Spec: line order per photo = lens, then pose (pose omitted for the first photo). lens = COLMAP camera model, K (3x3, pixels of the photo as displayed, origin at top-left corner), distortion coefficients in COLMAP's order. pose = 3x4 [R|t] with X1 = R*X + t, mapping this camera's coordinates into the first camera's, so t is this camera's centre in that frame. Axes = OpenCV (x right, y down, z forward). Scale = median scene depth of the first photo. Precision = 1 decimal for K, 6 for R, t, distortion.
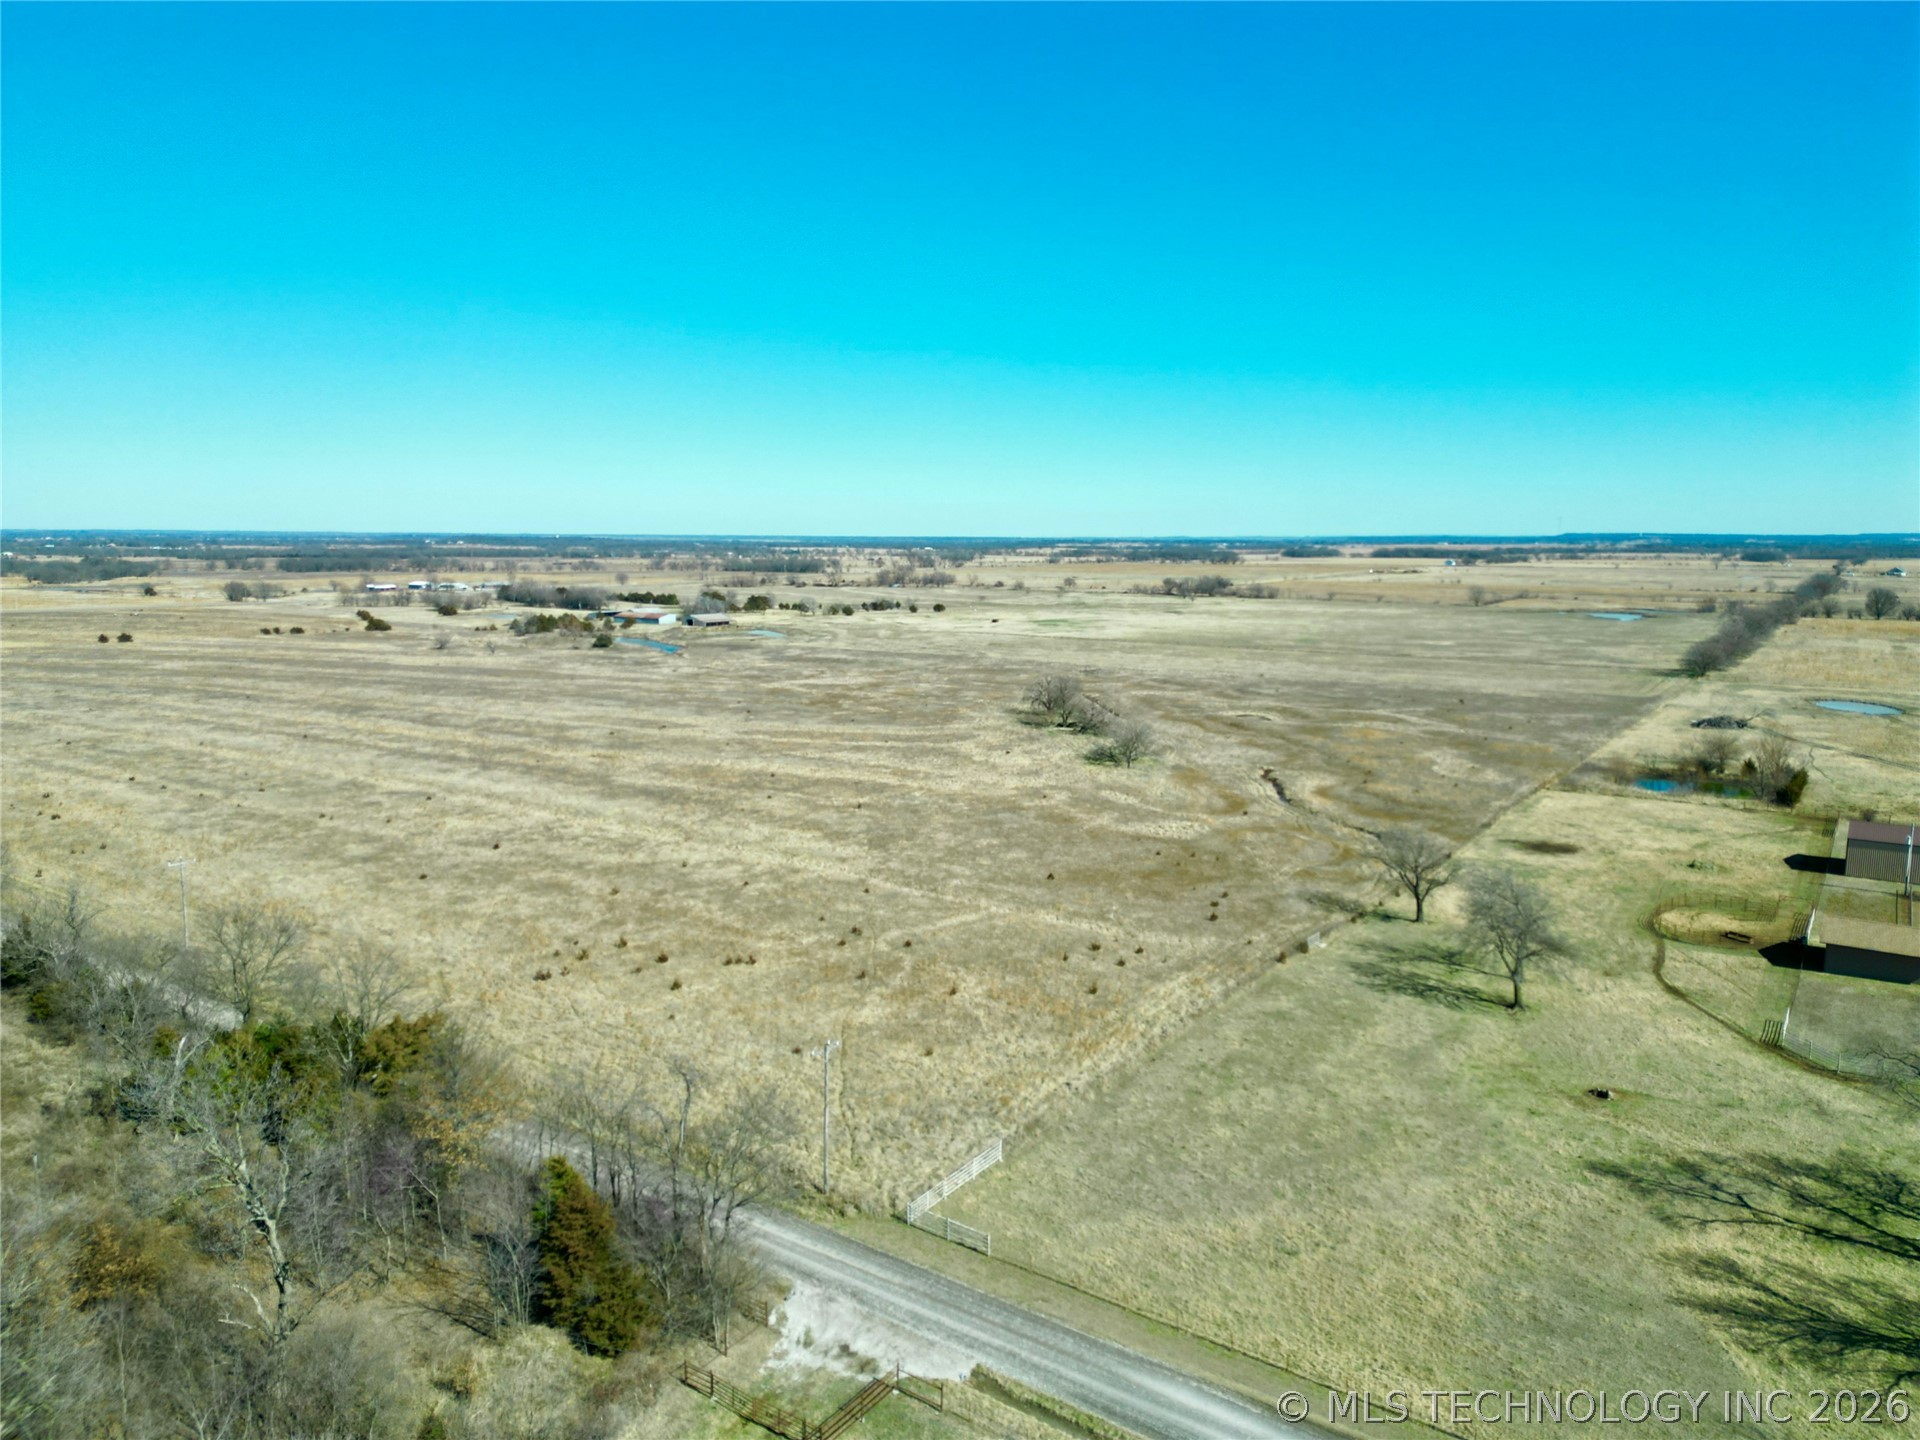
lens RADIAL K [[1333.0, 0, 958.0], [0, 1333.0, 719.3], [0, 0, 1]] dist [0.088483, -0.086515]
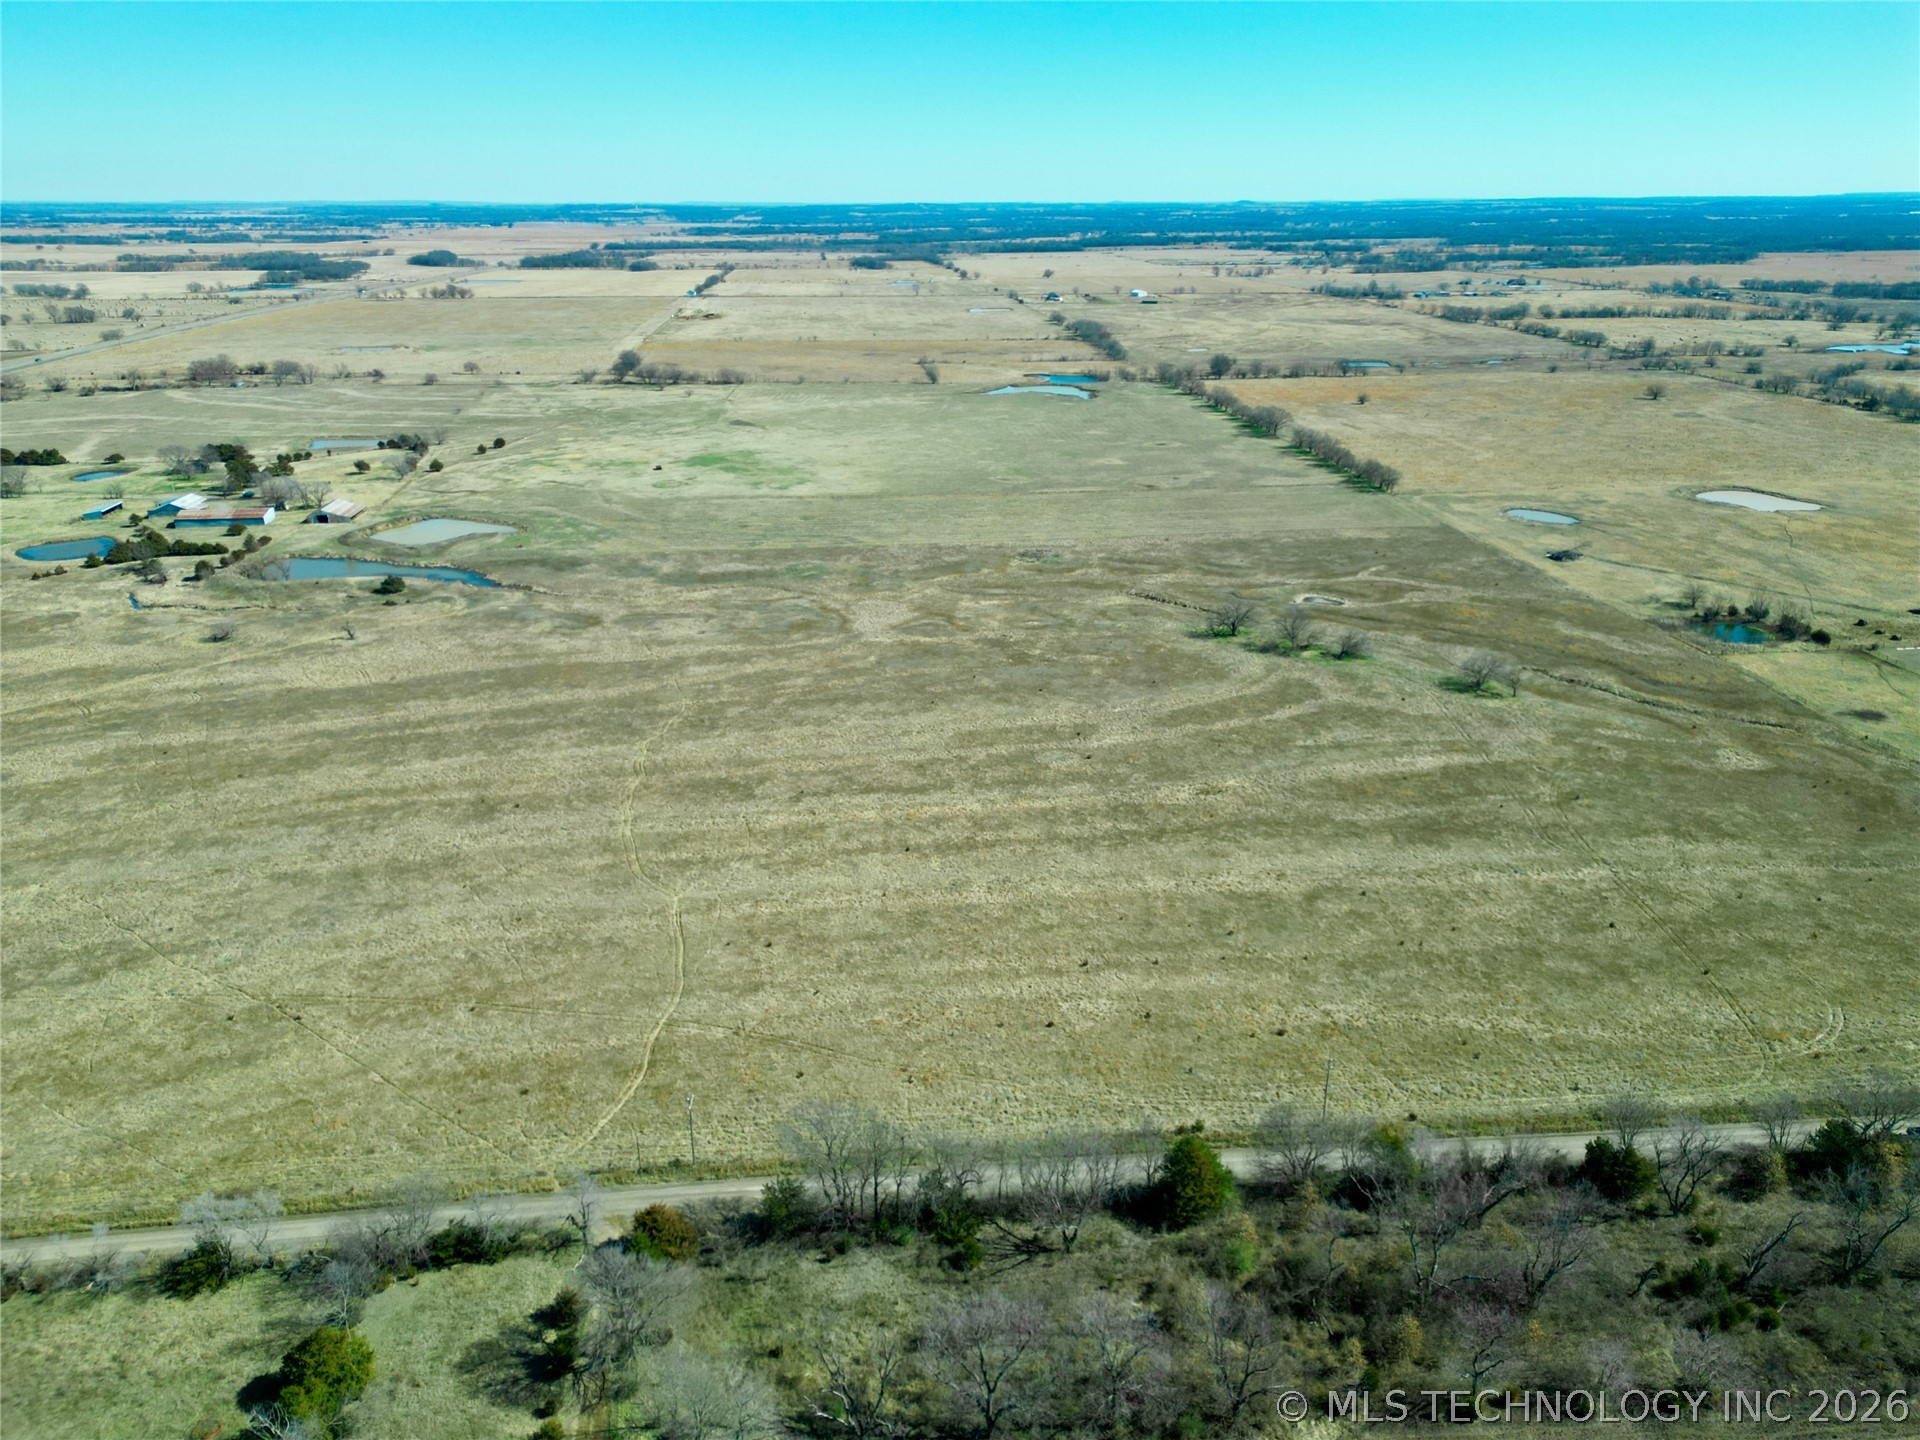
lens RADIAL K [[1333.0, 0, 958.0], [0, 1333.0, 719.3], [0, 0, 1]] dist [0.088483, -0.086515]
pose [[0.766869, -0.236460, 0.596656, -1.060049], [0.095860, 0.961427, 0.257815, -0.323631], [-0.634604, -0.140515, 0.759956, 0.329741]]
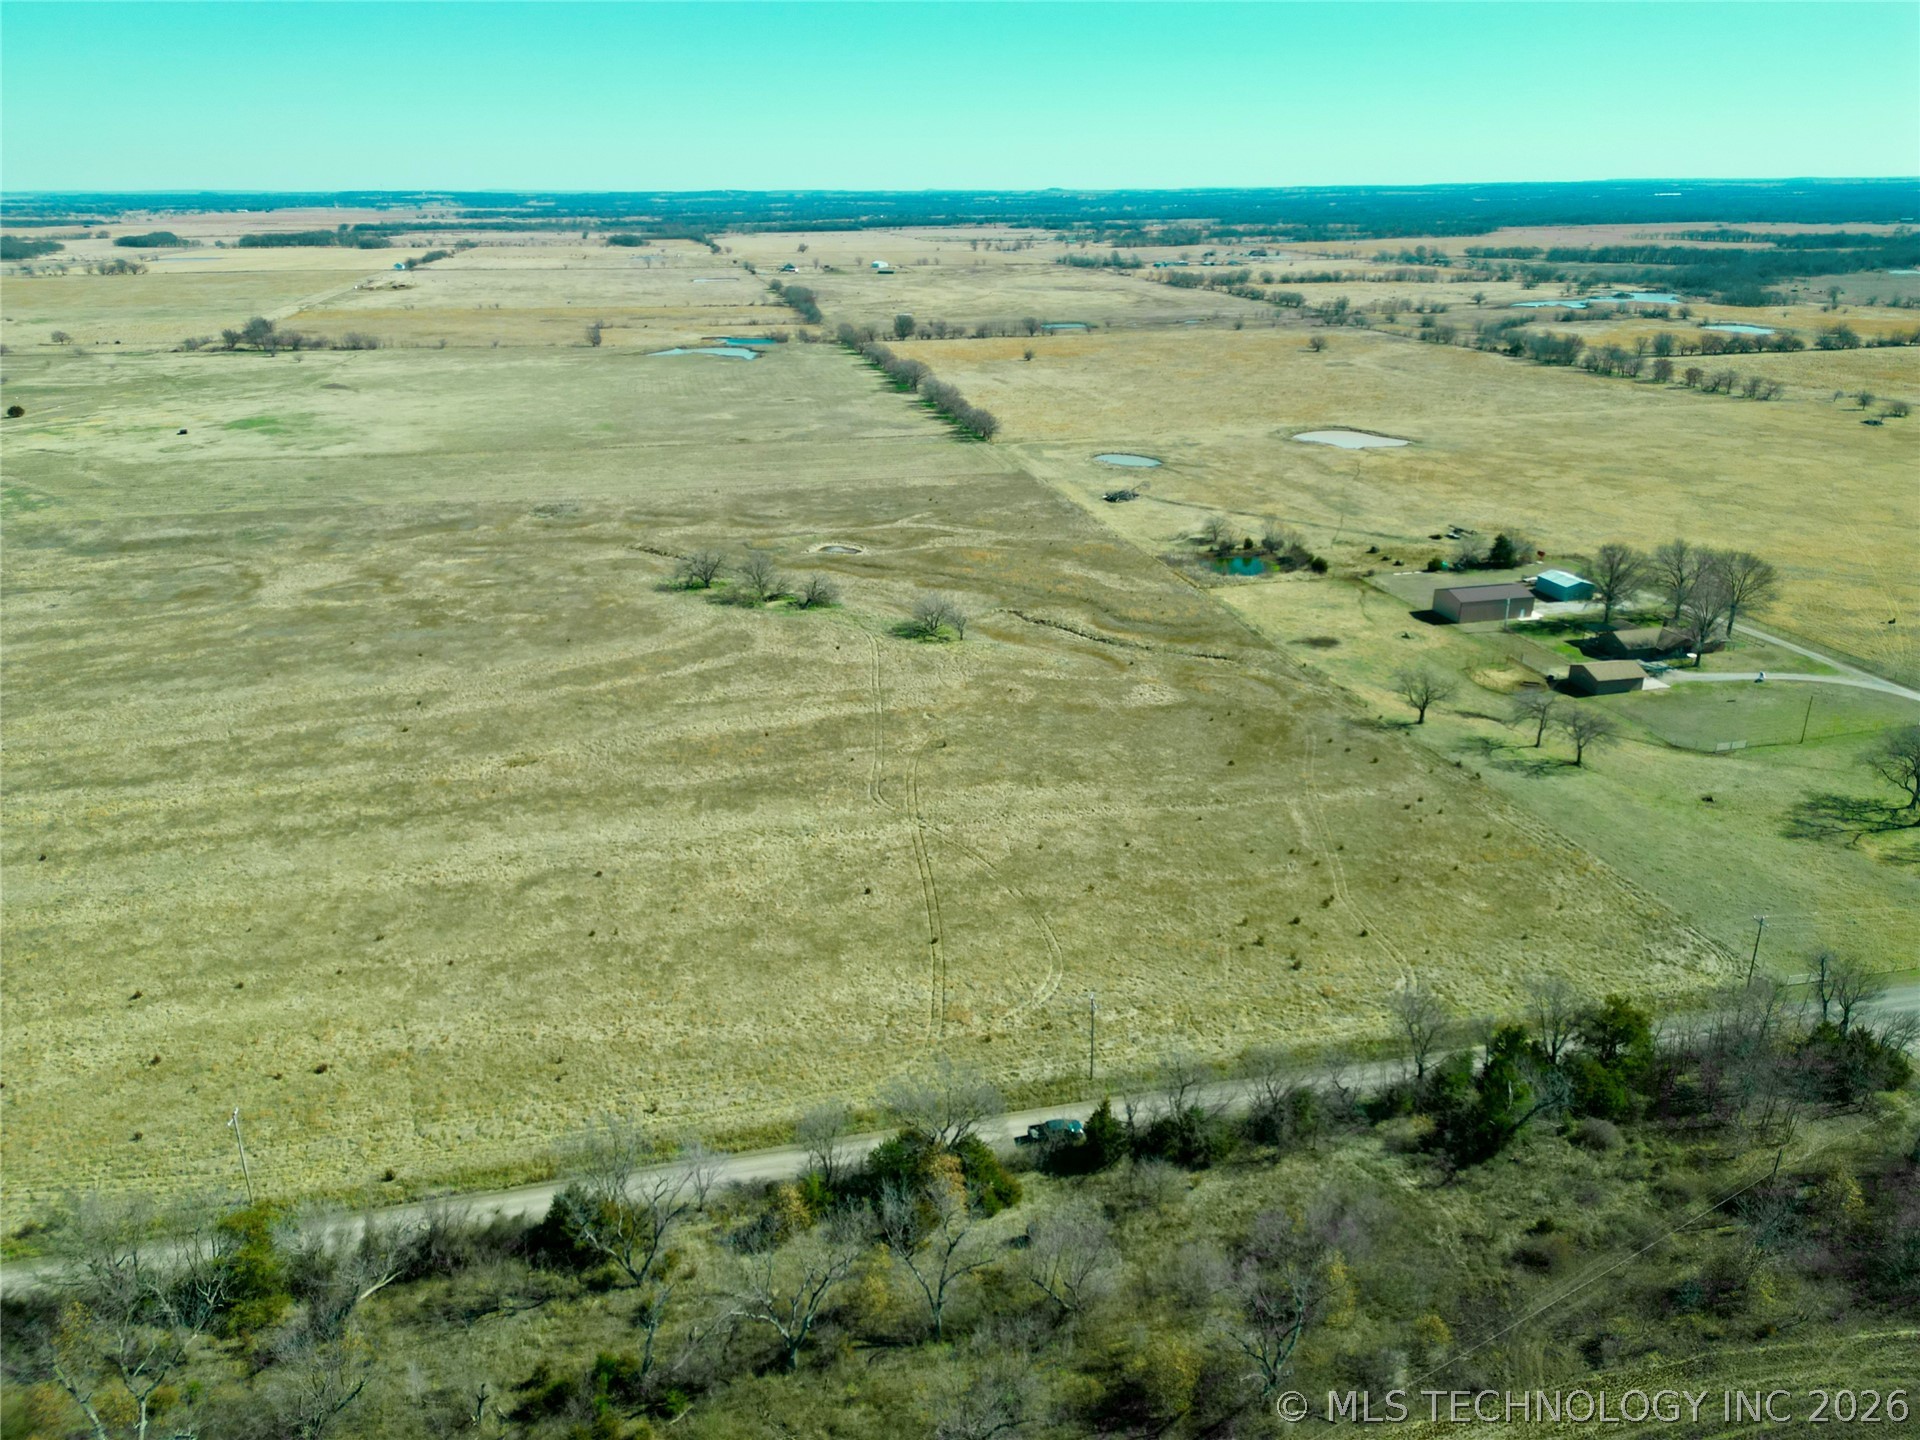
lens RADIAL K [[1333.0, 0, 958.0], [0, 1333.0, 719.3], [0, 0, 1]] dist [0.088483, -0.086515]
pose [[0.680600, -0.276542, 0.678461, -0.668886], [0.112162, 0.954441, 0.276516, -0.210730], [-0.724019, -0.112100, 0.680610, 0.189177]]
